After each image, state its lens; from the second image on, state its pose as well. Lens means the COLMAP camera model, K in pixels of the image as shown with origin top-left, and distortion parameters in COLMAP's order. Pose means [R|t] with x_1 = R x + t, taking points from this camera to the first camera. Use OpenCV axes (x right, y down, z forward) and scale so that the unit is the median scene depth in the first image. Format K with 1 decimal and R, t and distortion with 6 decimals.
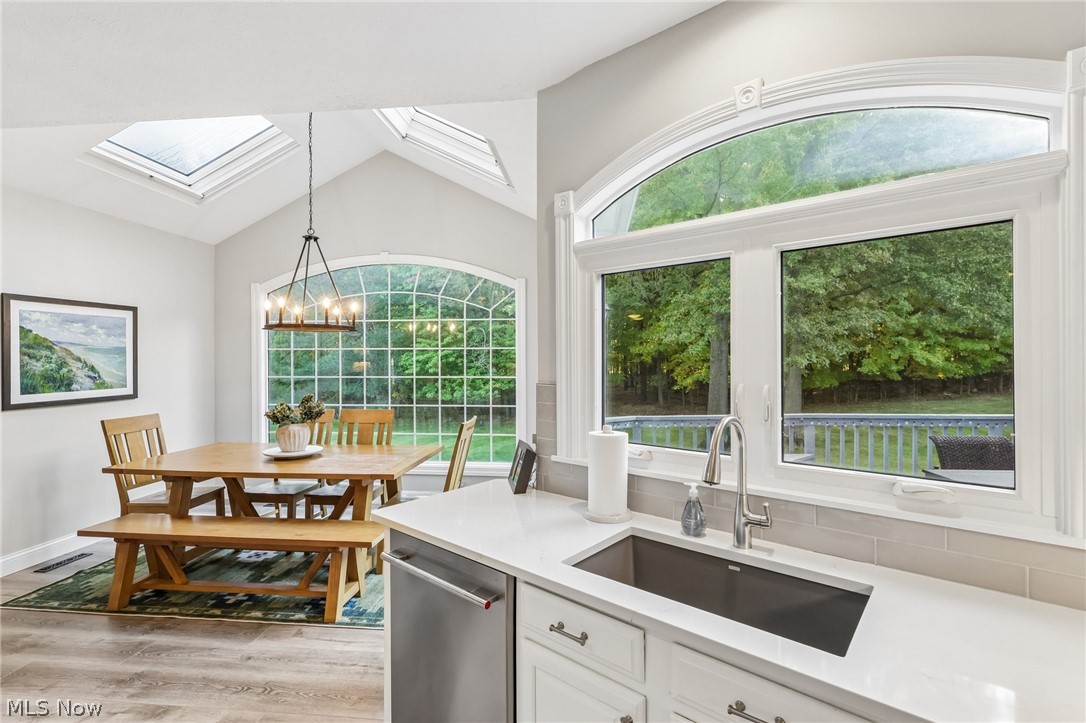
lens RADIAL K [[503.4, 0, 538.3], [0, 503.4, 359.6], [0, 0, 1]] dist [0.001386, 0.000375]
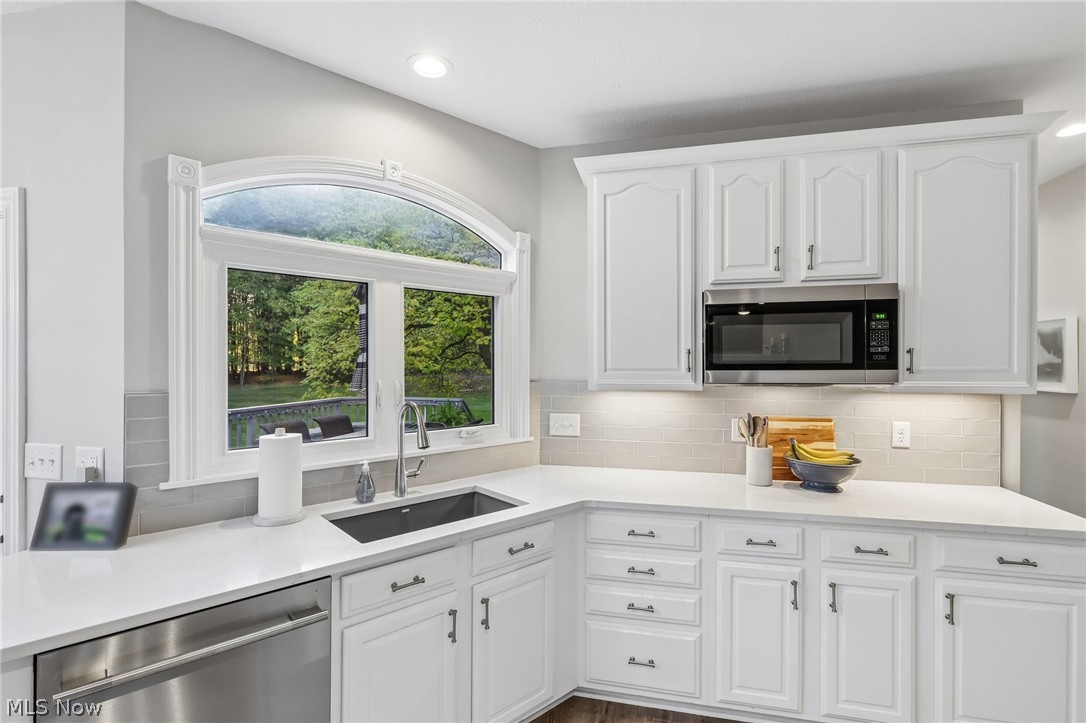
lens RADIAL K [[503.4, 0, 543.7], [0, 503.4, 364.3], [0, 0, 1]] dist [0.001386, 0.000375]
pose [[0.131832, -0.000477, 0.991272, -0.798072], [-0.000562, 1.000000, 0.000556, 0.004356], [-0.991272, -0.000630, 0.131831, 0.363011]]
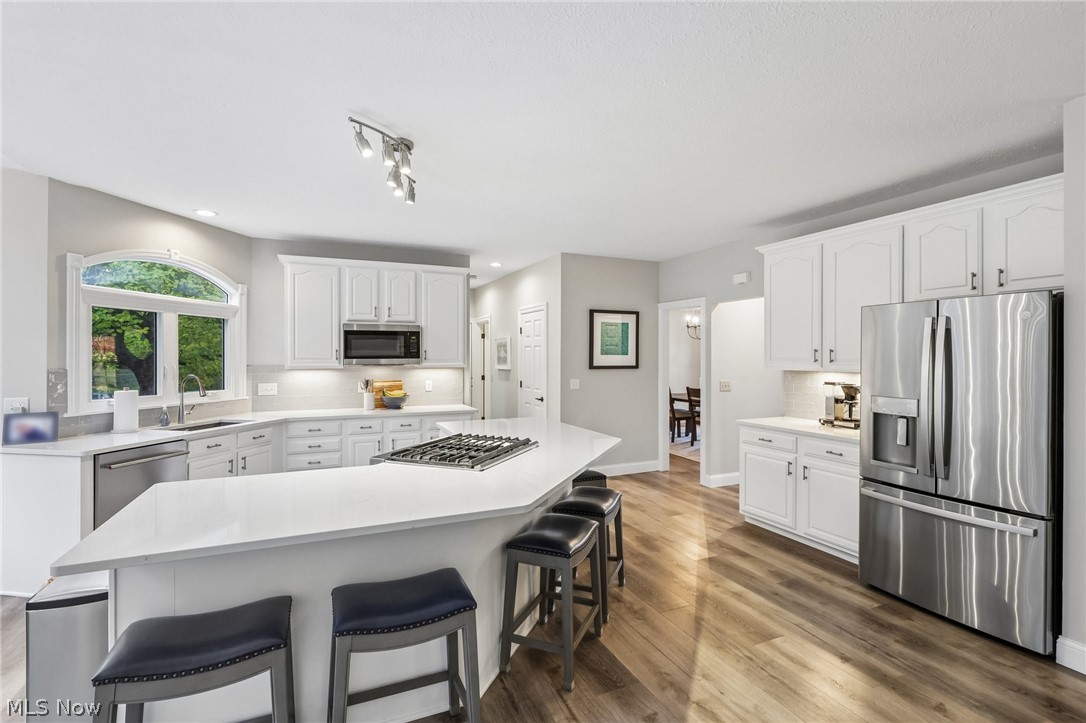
lens RADIAL K [[503.4, 0, 540.5], [0, 503.4, 359.2], [0, 0, 1]] dist [0.001386, 0.000375]
pose [[-0.490696, -0.000942, 0.871330, -2.501062], [0.000490, 0.999999, 0.001357, 0.016578], [-0.871331, 0.001092, -0.490695, 0.556019]]
